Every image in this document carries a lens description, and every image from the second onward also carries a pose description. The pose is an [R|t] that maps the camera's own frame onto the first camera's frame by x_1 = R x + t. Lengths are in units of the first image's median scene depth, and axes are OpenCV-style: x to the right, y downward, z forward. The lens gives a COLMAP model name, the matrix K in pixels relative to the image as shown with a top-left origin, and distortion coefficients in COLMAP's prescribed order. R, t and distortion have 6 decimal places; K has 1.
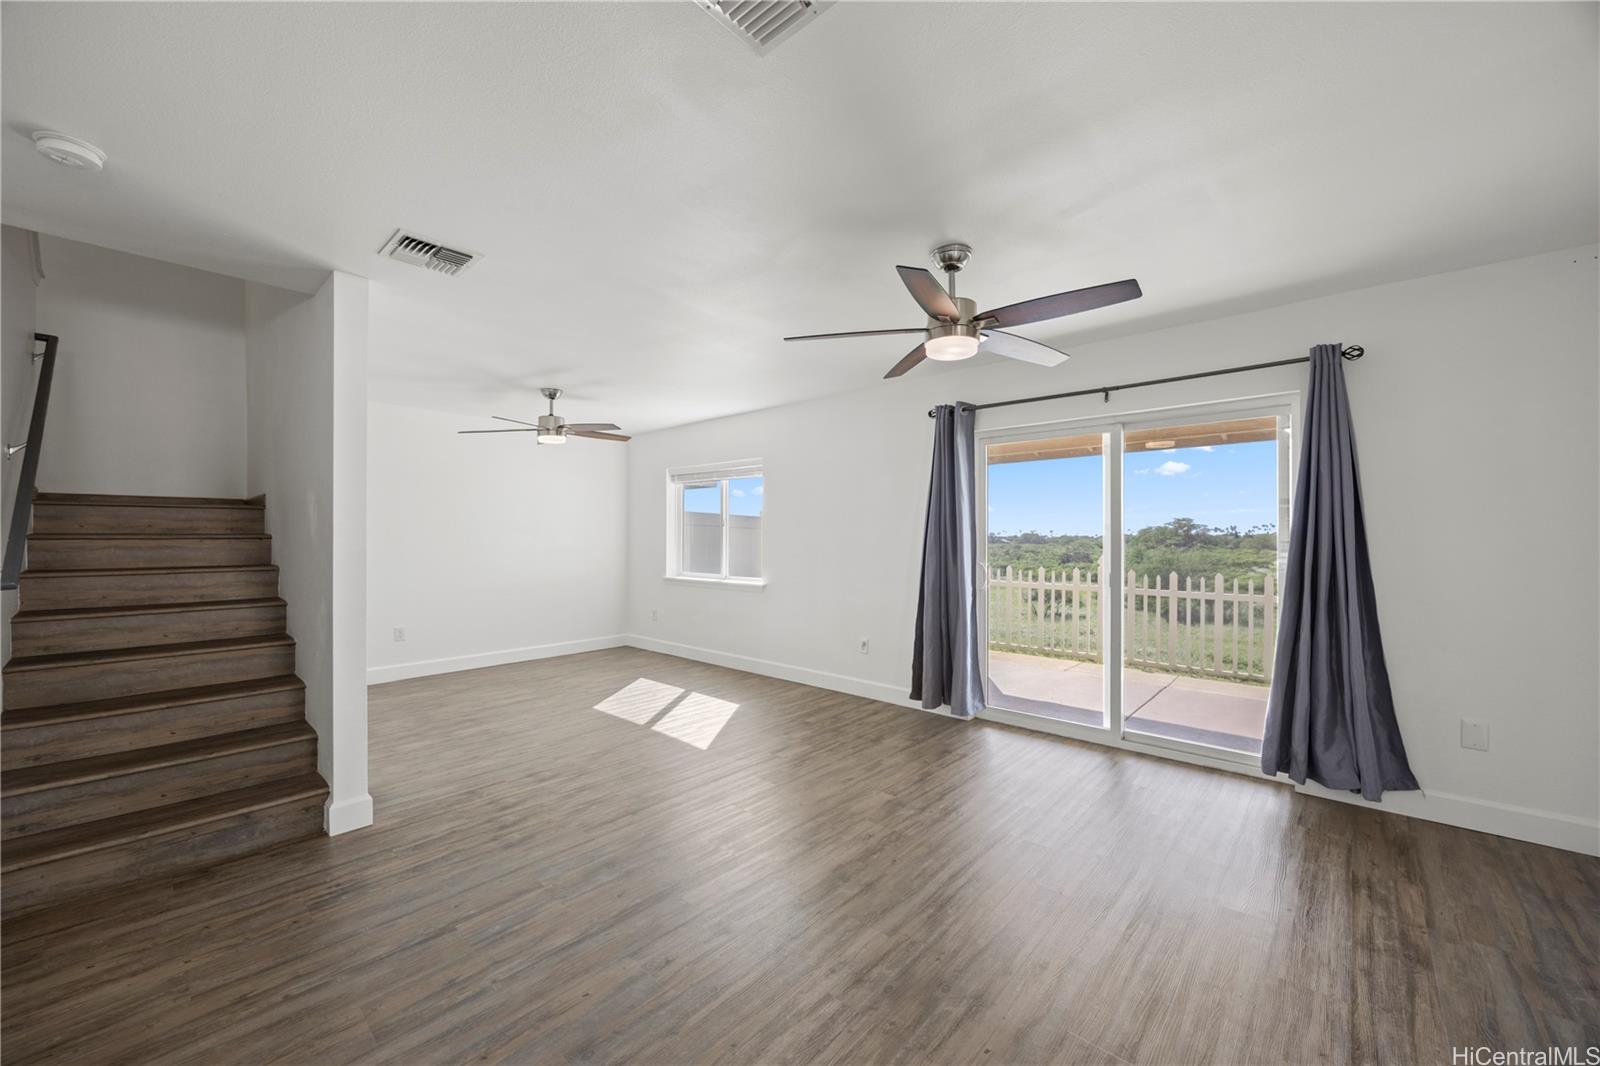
lens RADIAL K [[604.7, 0, 802.2], [0, 604.7, 536.0], [0, 0, 1]] dist [-0.001478, 0.000314]
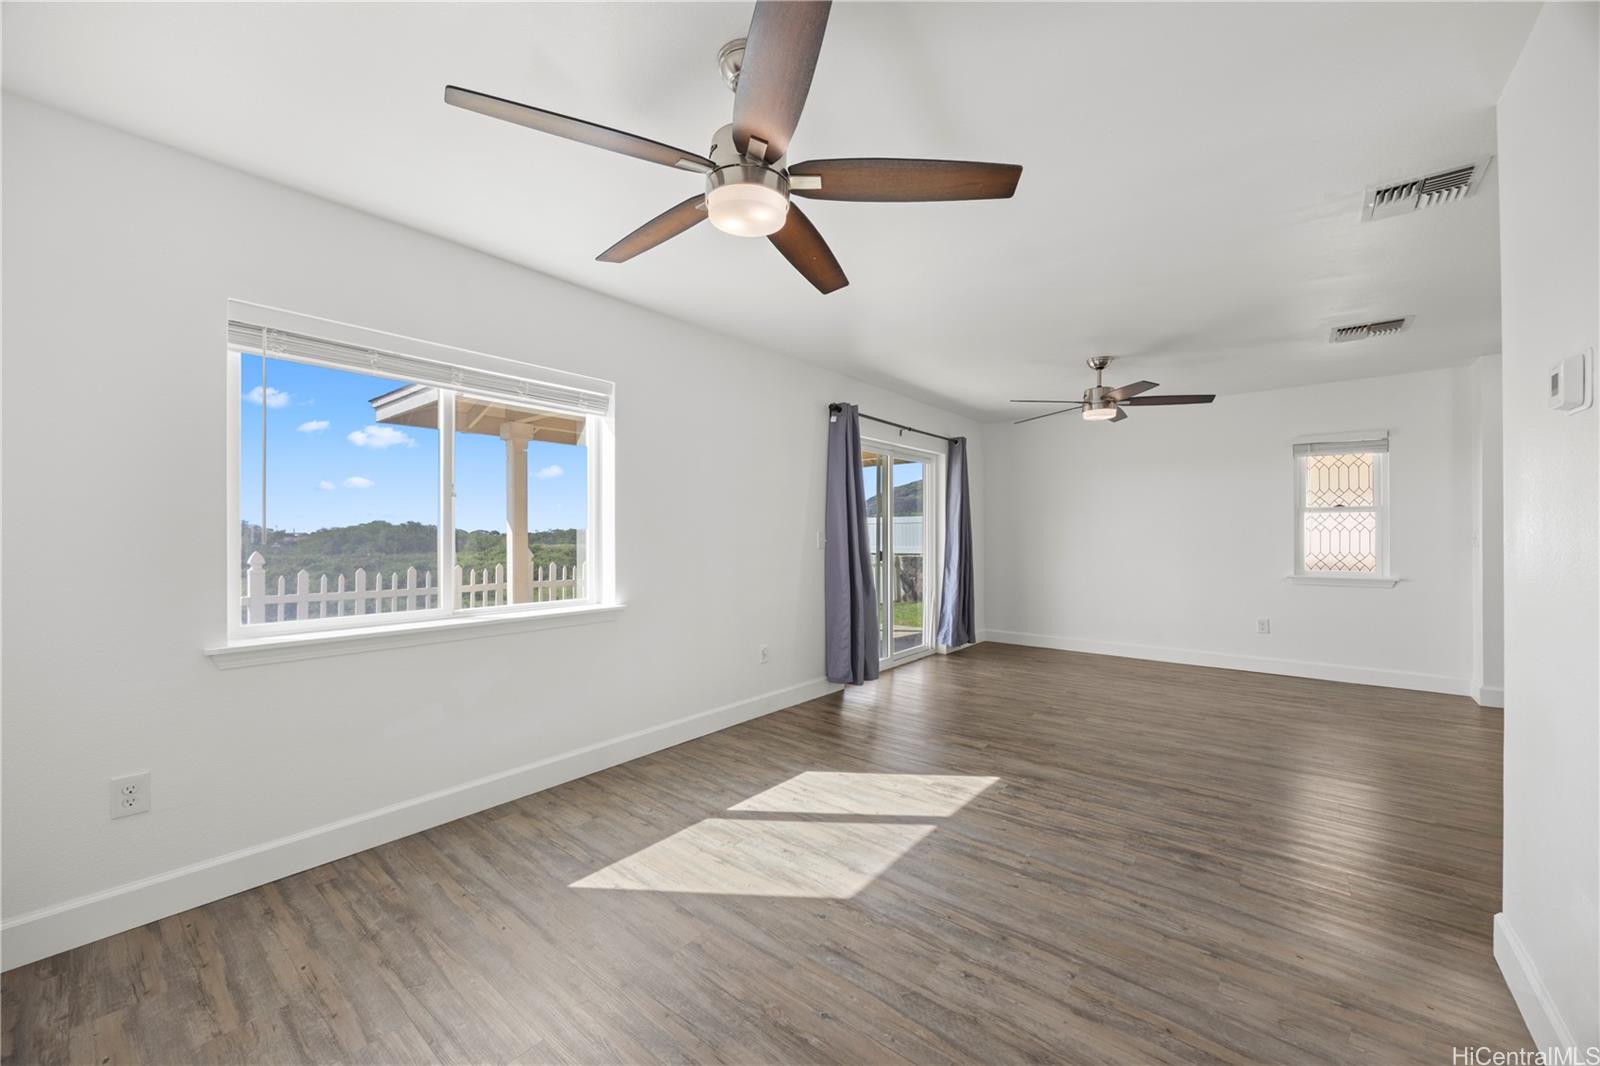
lens RADIAL K [[604.7, 0, 802.2], [0, 604.7, 536.0], [0, 0, 1]] dist [-0.001478, 0.000314]
pose [[-0.041125, -0.004596, 0.999143, -0.868110], [-0.000182, 0.999989, 0.004593, 0.016615], [-0.999154, 0.000007, -0.041126, 1.156139]]
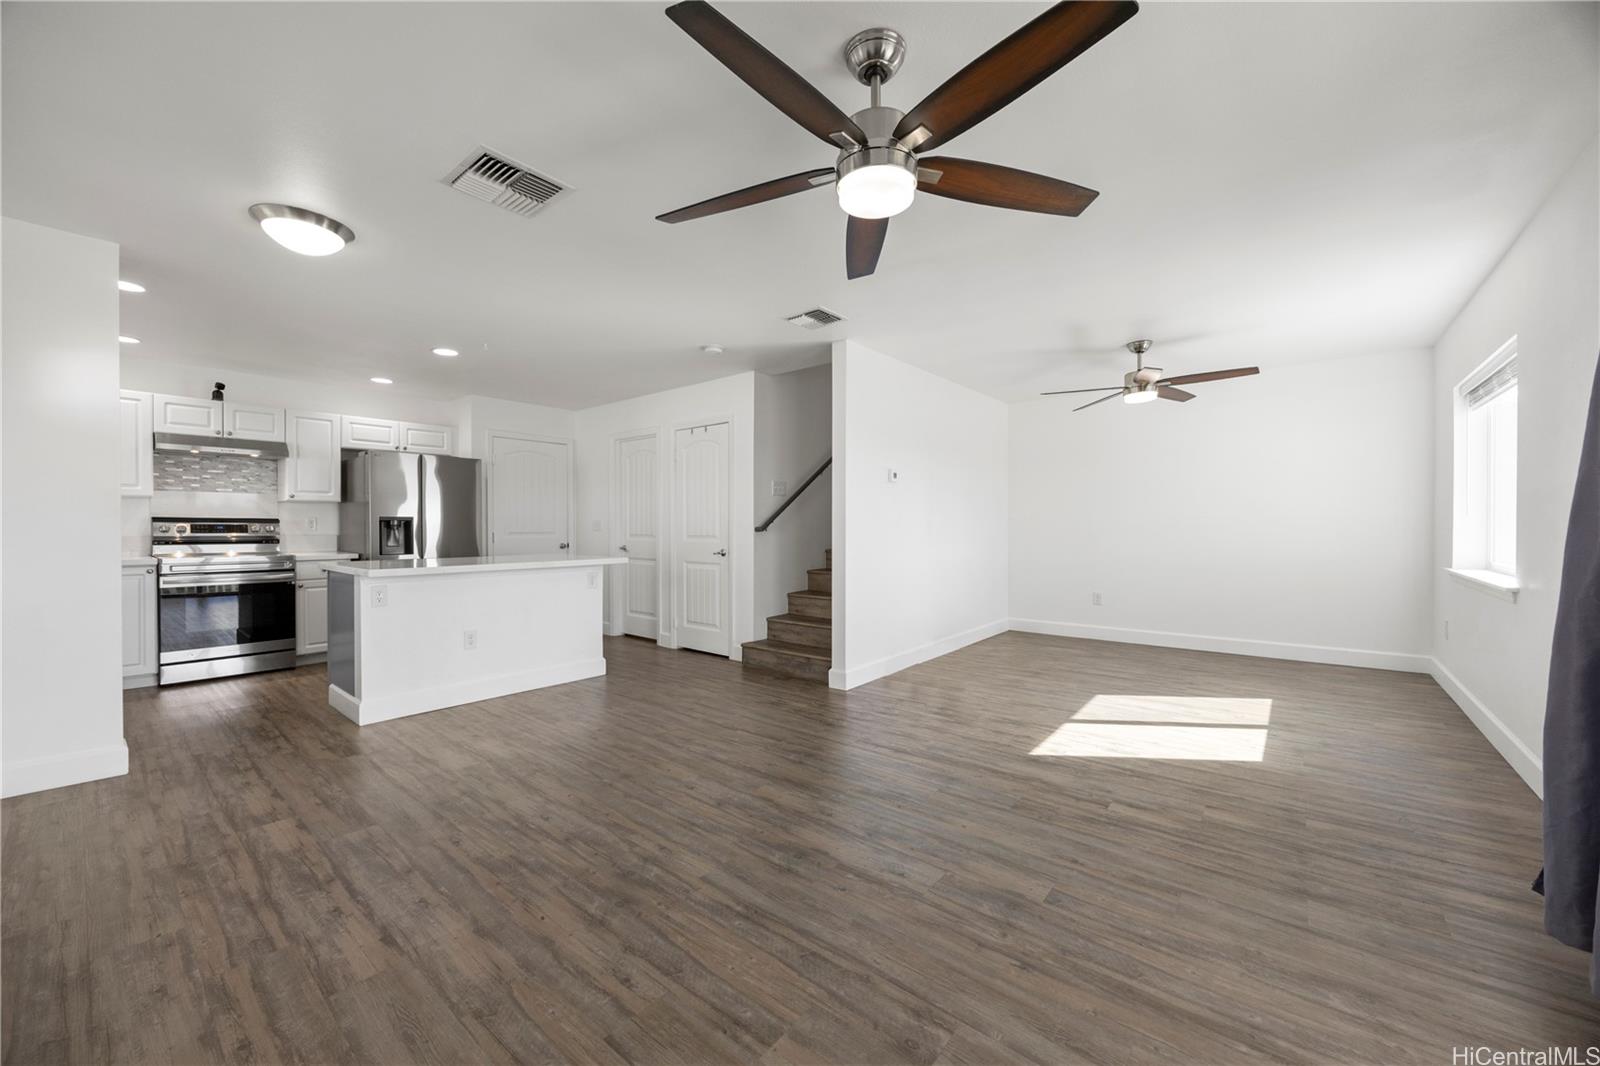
lens RADIAL K [[607.2, 0, 802.5], [0, 607.2, 527.3], [0, 0, 1]] dist [0.020476, -0.018212]
pose [[0.043417, -0.000654, -0.999057, 0.558320], [0.009505, 0.999955, -0.000241, 0.034947], [0.999012, -0.009485, 0.043421, 0.536509]]
